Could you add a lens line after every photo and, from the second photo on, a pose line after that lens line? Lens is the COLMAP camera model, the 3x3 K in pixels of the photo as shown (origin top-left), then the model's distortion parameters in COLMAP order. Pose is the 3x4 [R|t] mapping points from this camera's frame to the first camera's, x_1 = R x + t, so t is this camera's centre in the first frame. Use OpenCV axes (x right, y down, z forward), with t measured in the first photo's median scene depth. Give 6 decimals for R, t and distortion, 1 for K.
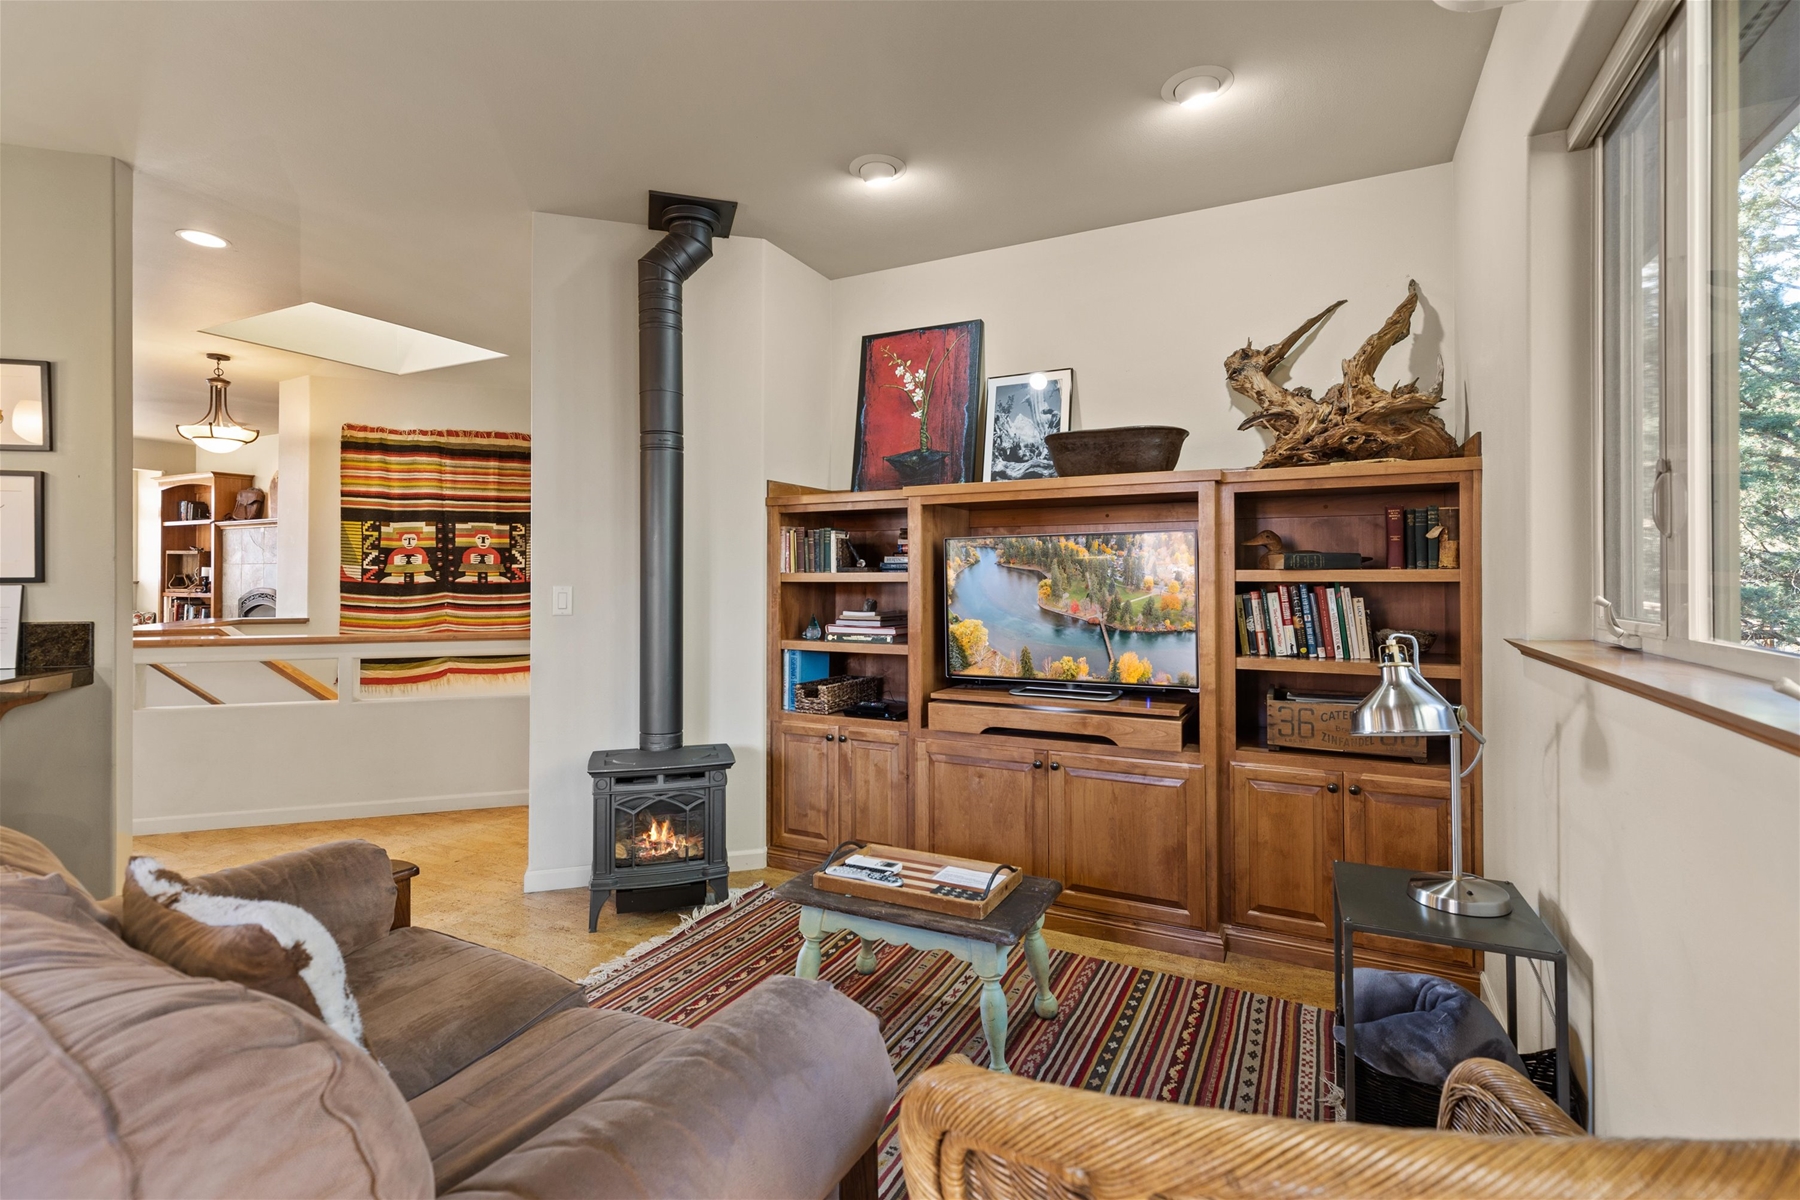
lens RADIAL K [[824.7, 0, 902.2], [0, 824.7, 589.7], [0, 0, 1]] dist [0.009474, -0.001515]
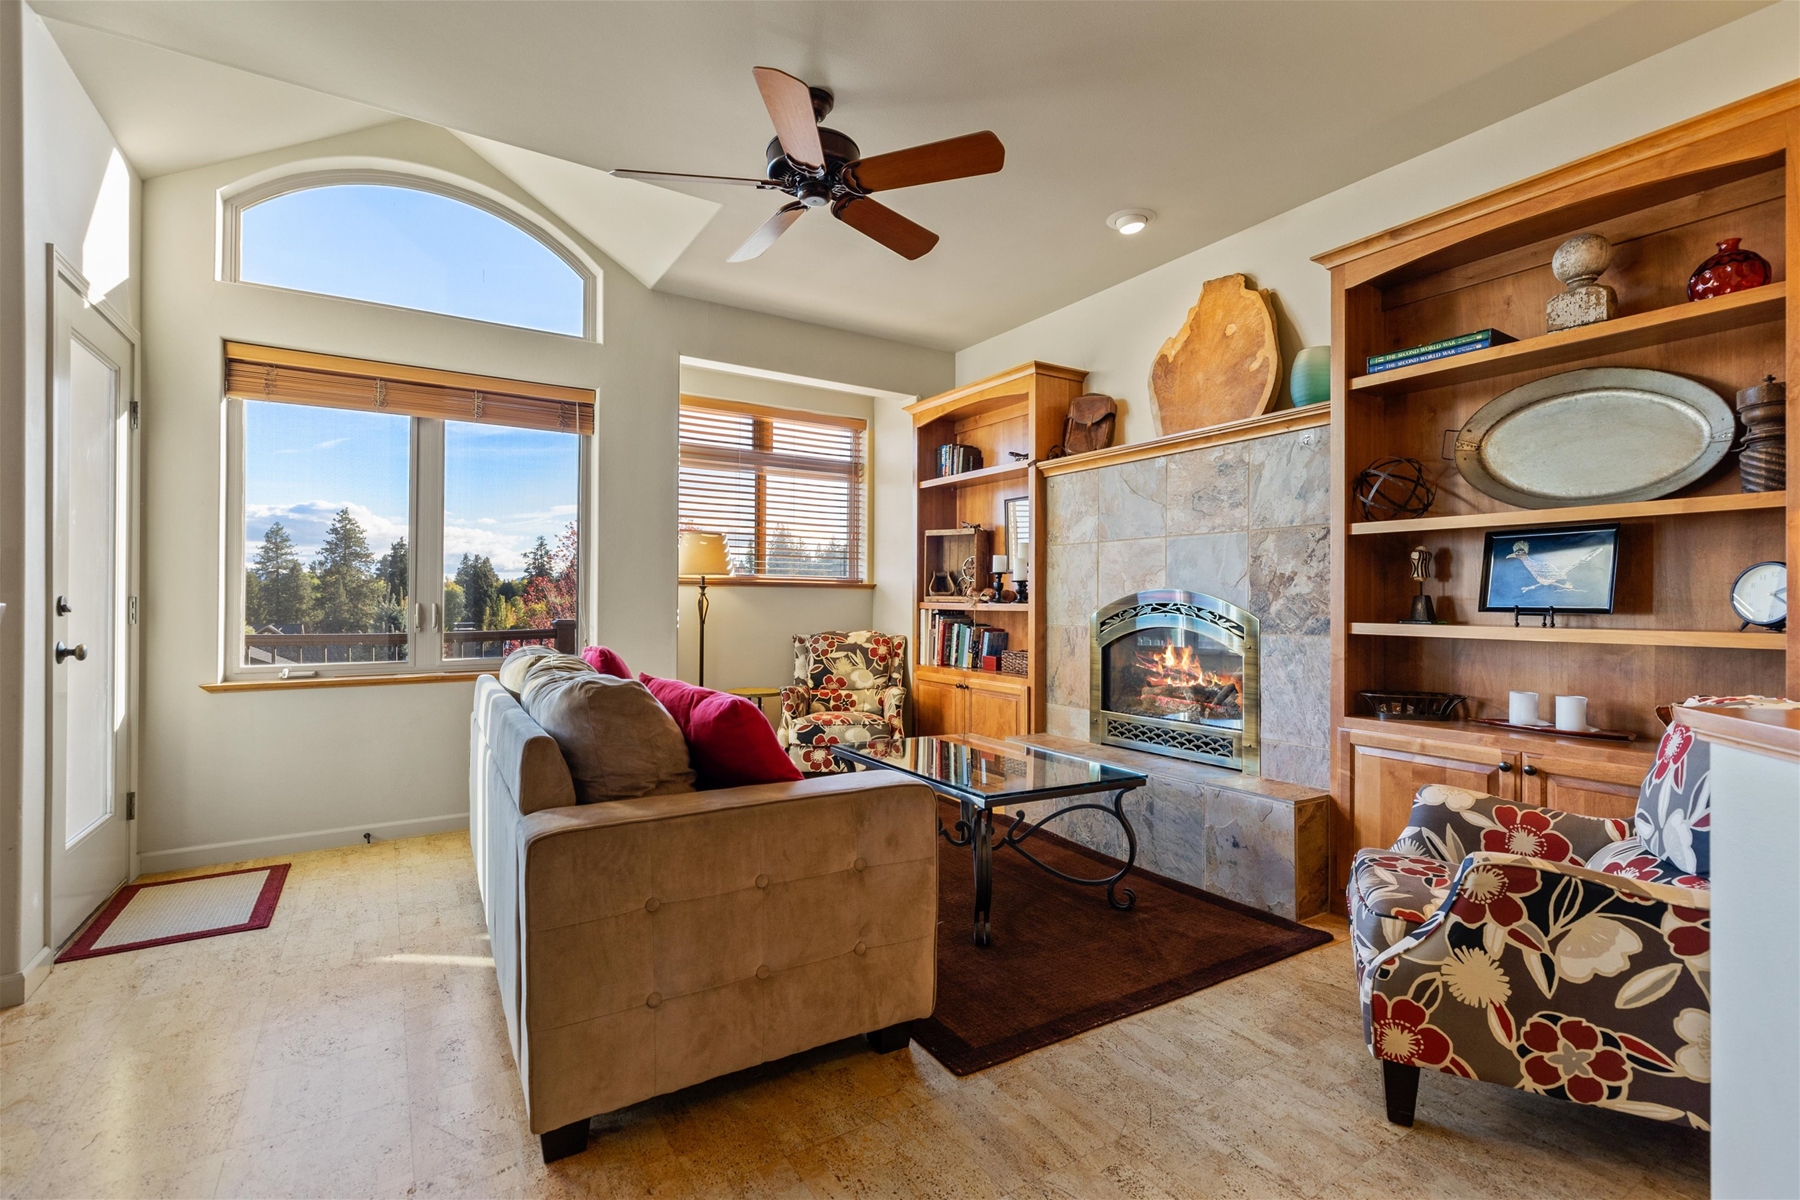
lens RADIAL K [[824.7, 0, 901.5], [0, 824.7, 596.2], [0, 0, 1]] dist [0.009474, -0.001515]
pose [[0.849791, 0.000811, -0.527119, -0.596236], [-0.002582, 0.999993, -0.002623, 0.000372], [0.527113, 0.003589, 0.849787, 0.503215]]
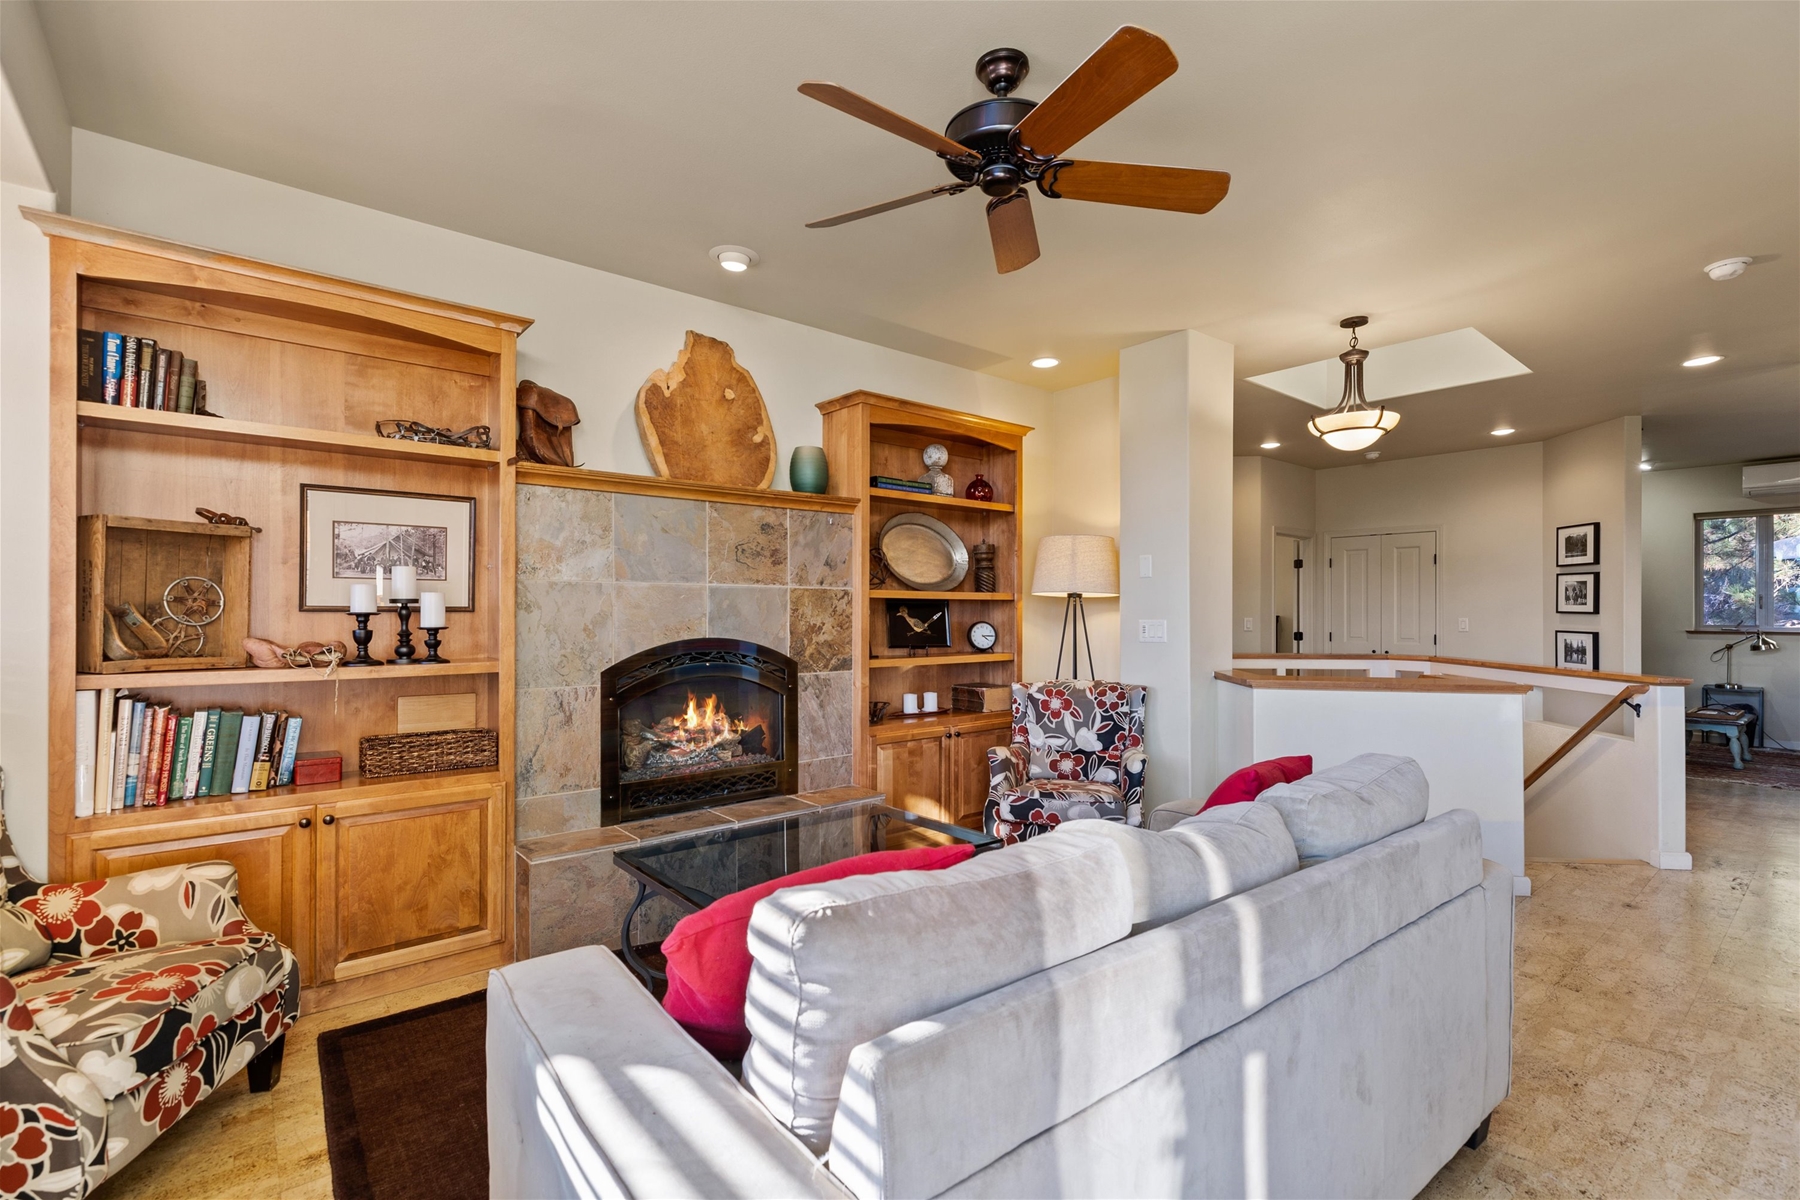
lens RADIAL K [[824.7, 0, 899.3], [0, 824.7, 609.5], [0, 0, 1]] dist [0.009474, -0.001515]
pose [[0.408959, 0.001991, 0.912550, -1.016645], [-0.003331, 0.999994, -0.000689, -0.017715], [-0.912547, -0.002758, 0.408964, 0.665881]]
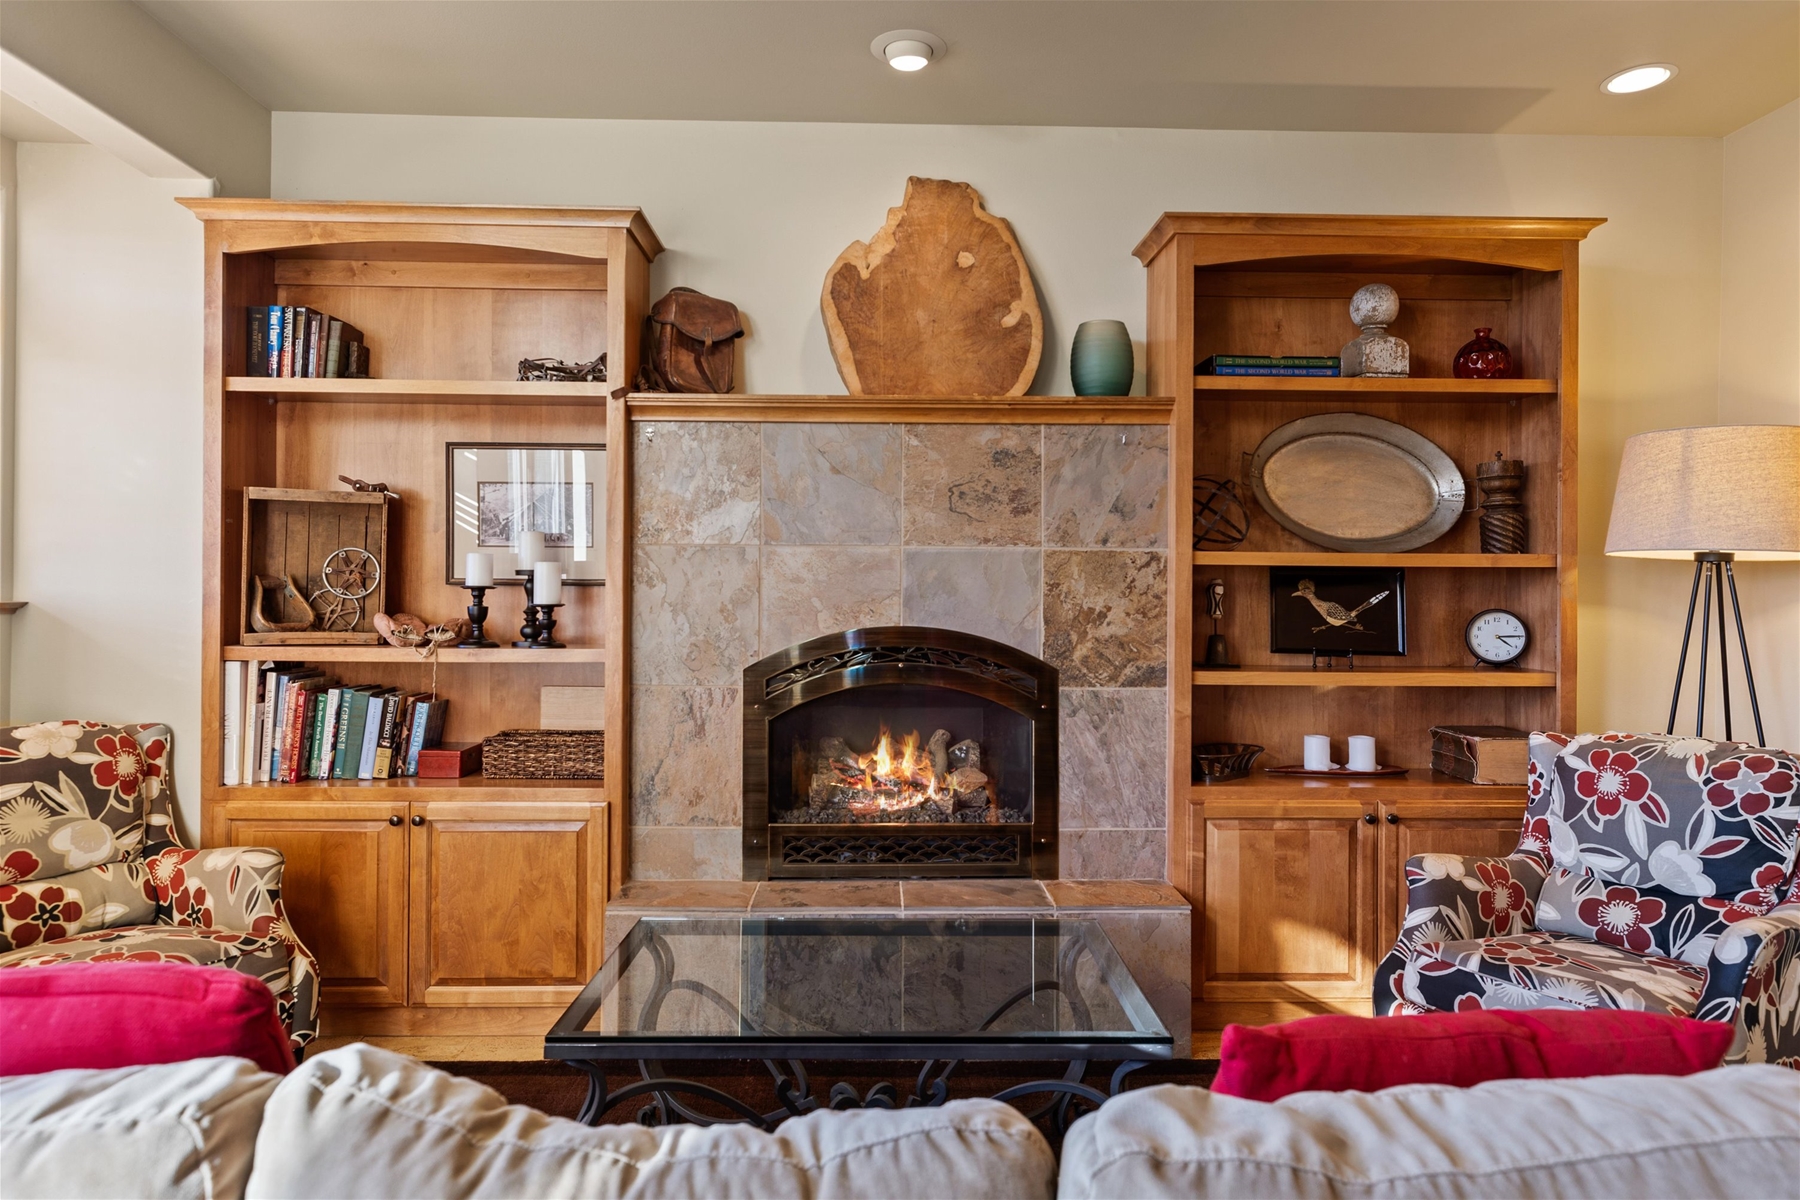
lens RADIAL K [[1121.3, 0, 892.4], [0, 1121.3, 581.2], [0, 0, 1]] dist [0.008047, 0.002061]
pose [[0.888543, 0.006923, 0.458740, -0.864176], [-0.006843, 0.999975, -0.001836, -0.017910], [-0.458742, -0.001508, 0.888568, 0.591958]]
